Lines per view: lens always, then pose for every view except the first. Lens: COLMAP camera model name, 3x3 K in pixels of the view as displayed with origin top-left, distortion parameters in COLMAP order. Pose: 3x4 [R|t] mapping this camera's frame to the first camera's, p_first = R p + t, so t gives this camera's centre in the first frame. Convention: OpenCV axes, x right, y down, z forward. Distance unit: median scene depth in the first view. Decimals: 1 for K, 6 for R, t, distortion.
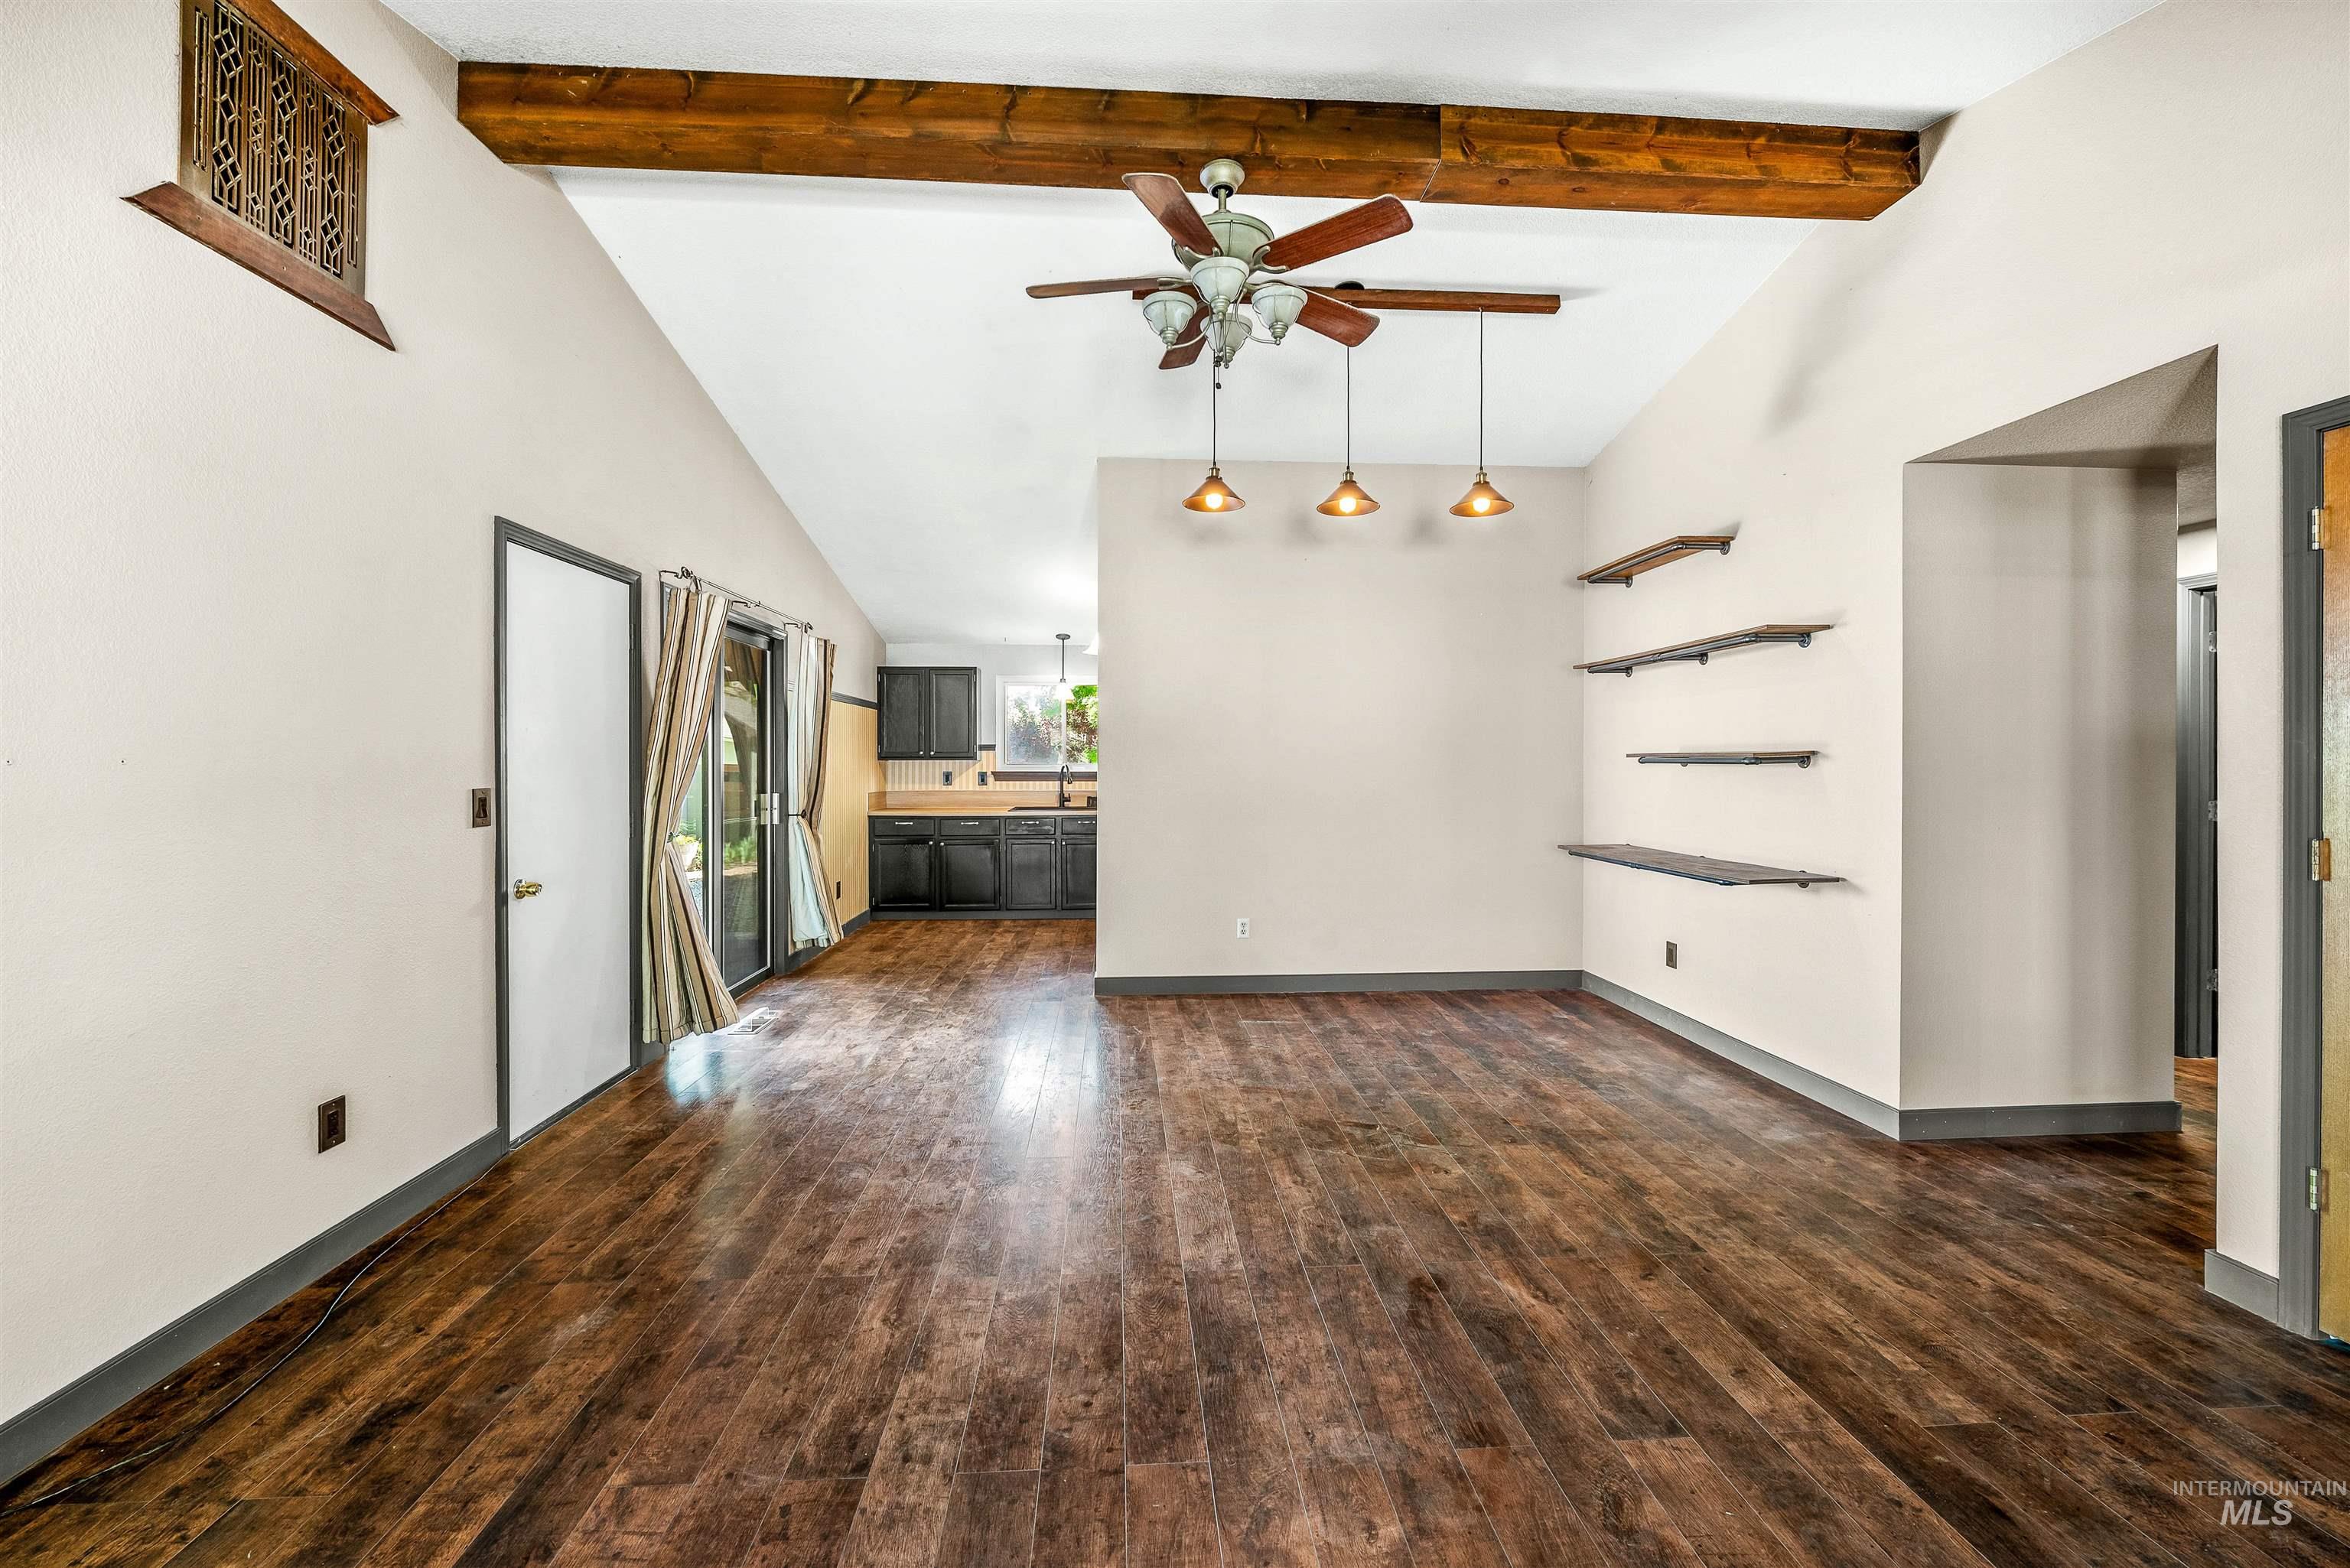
lens RADIAL K [[954.4, 0, 1182.6], [0, 954.4, 762.6], [0, 0, 1]] dist [-0.003668, -0.001177]
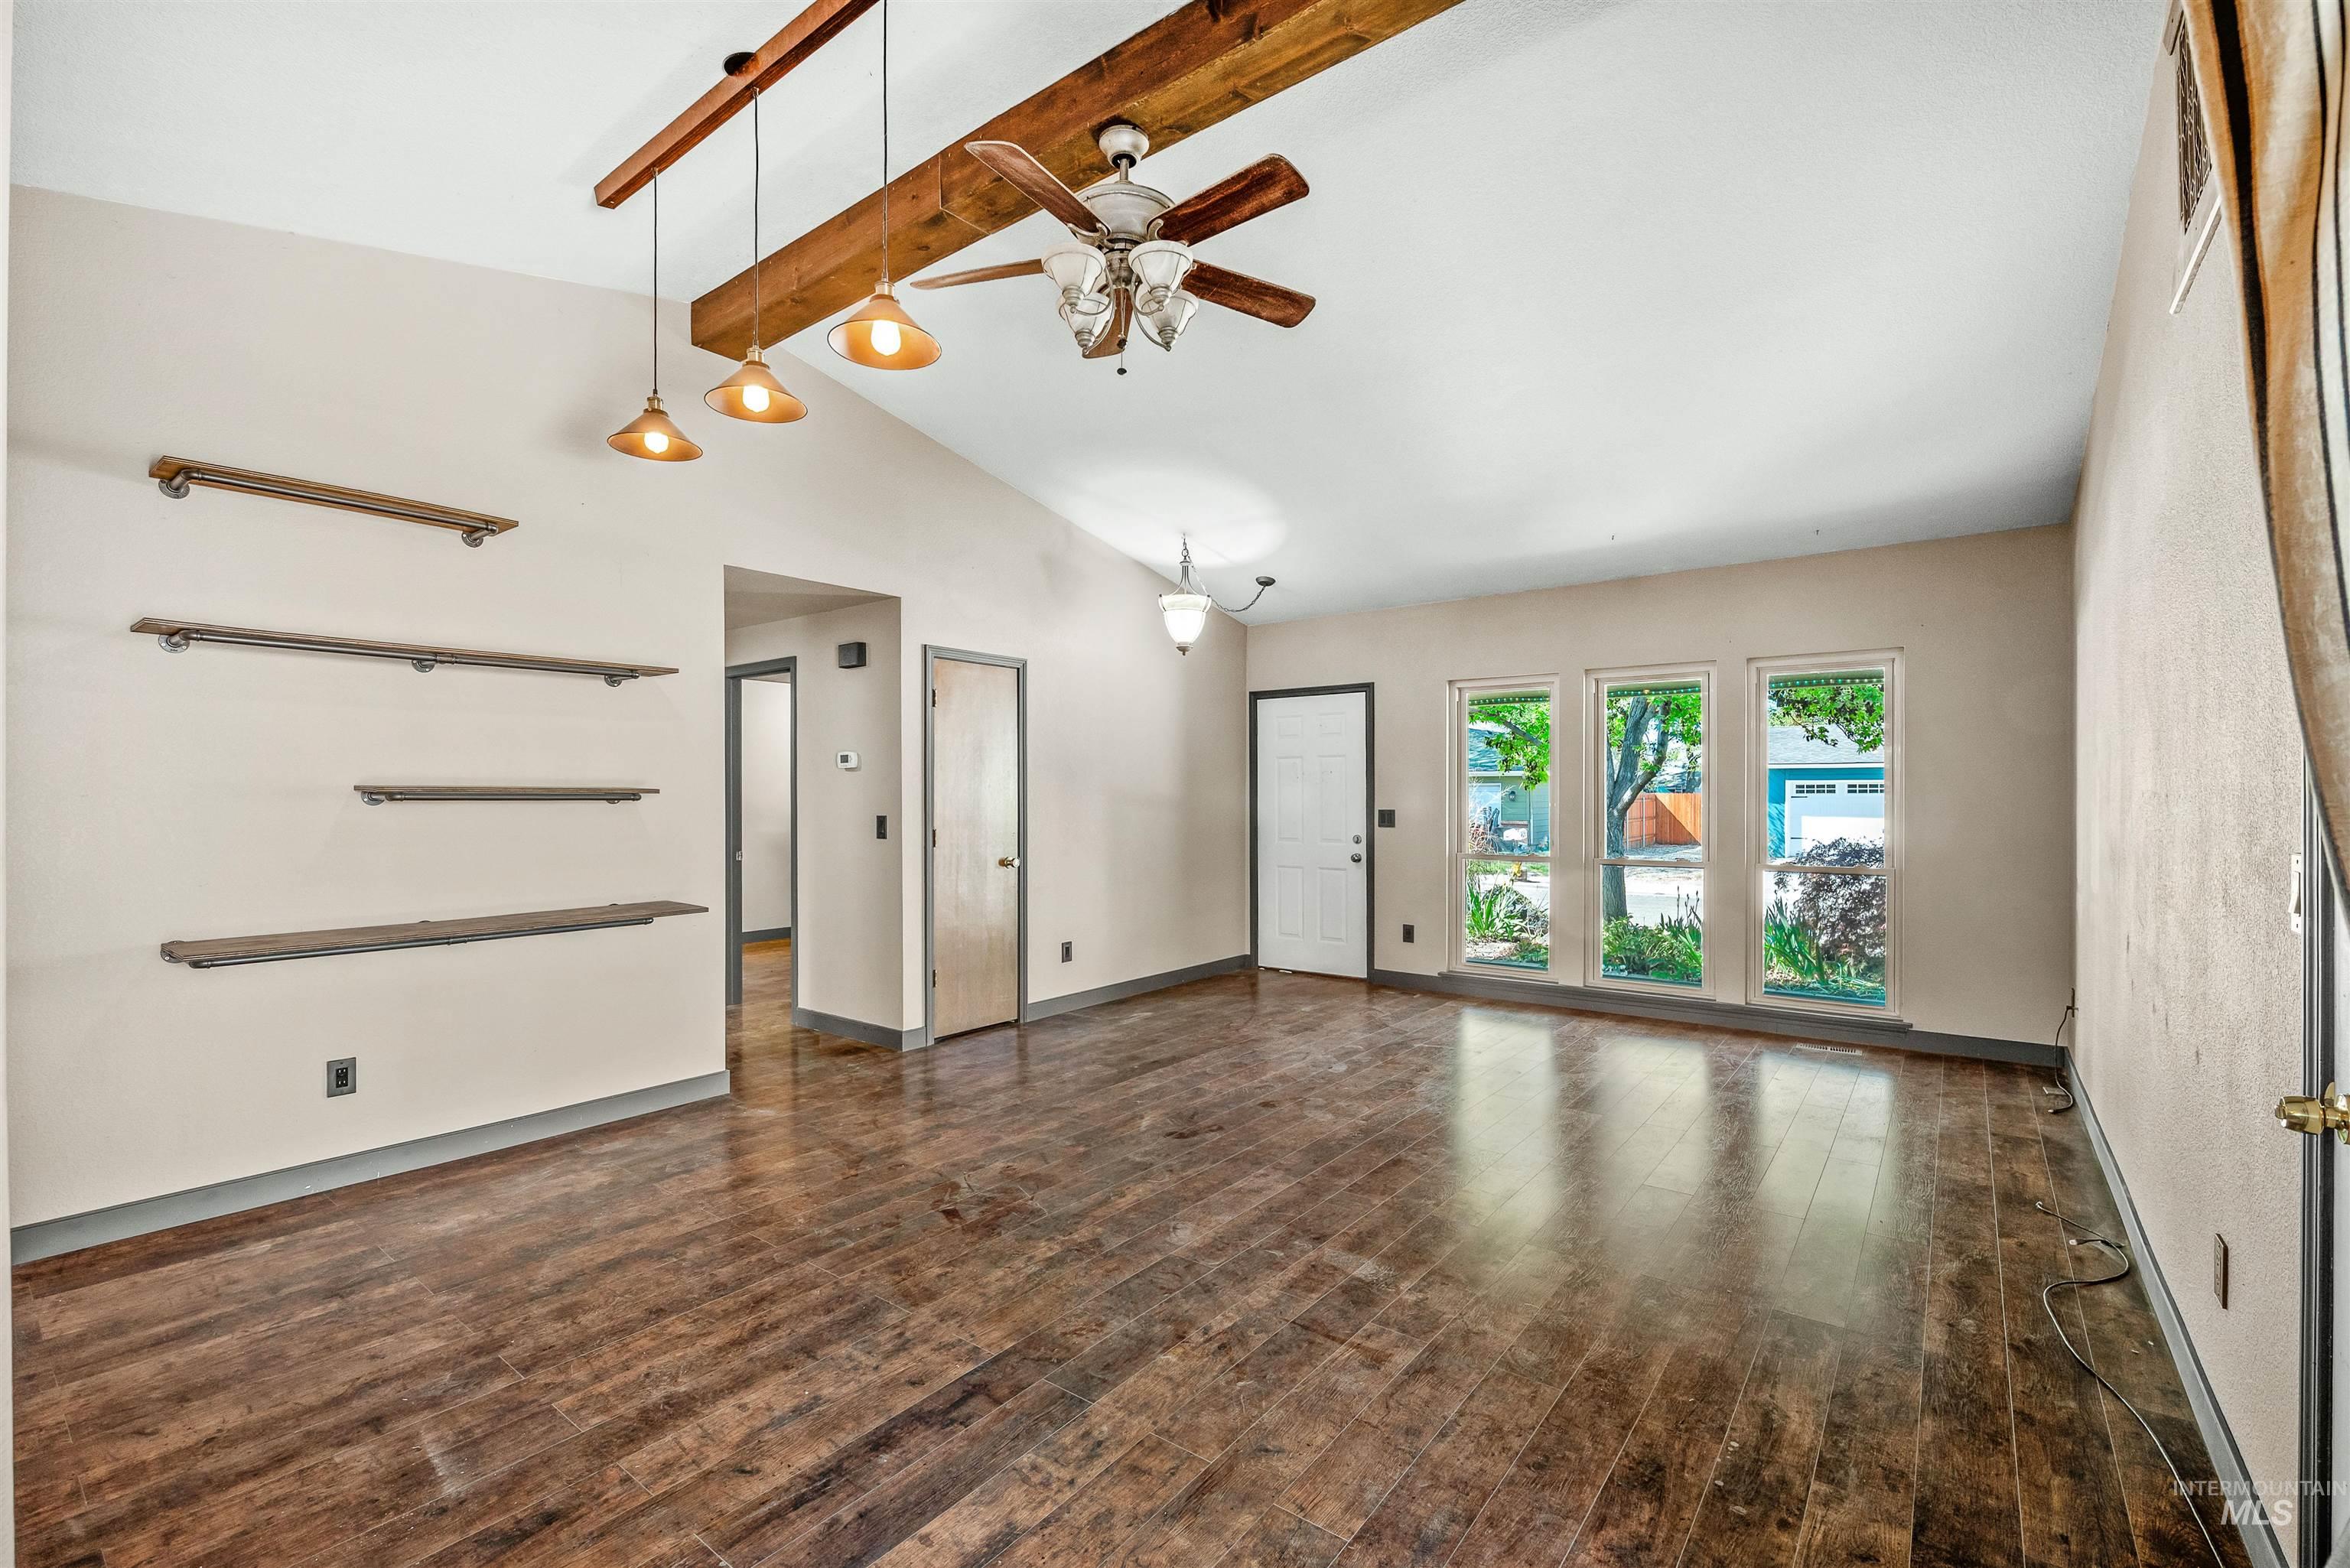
lens RADIAL K [[1000.4, 0, 1180.0], [0, 1000.4, 787.5], [0, 0, 1]] dist [-0.006268, -0.000296]
pose [[-0.746501, 0.007501, 0.665342, -0.636575], [0.002670, 0.999962, -0.008277, -0.001726], [-0.665379, -0.004402, -0.746493, 1.703247]]
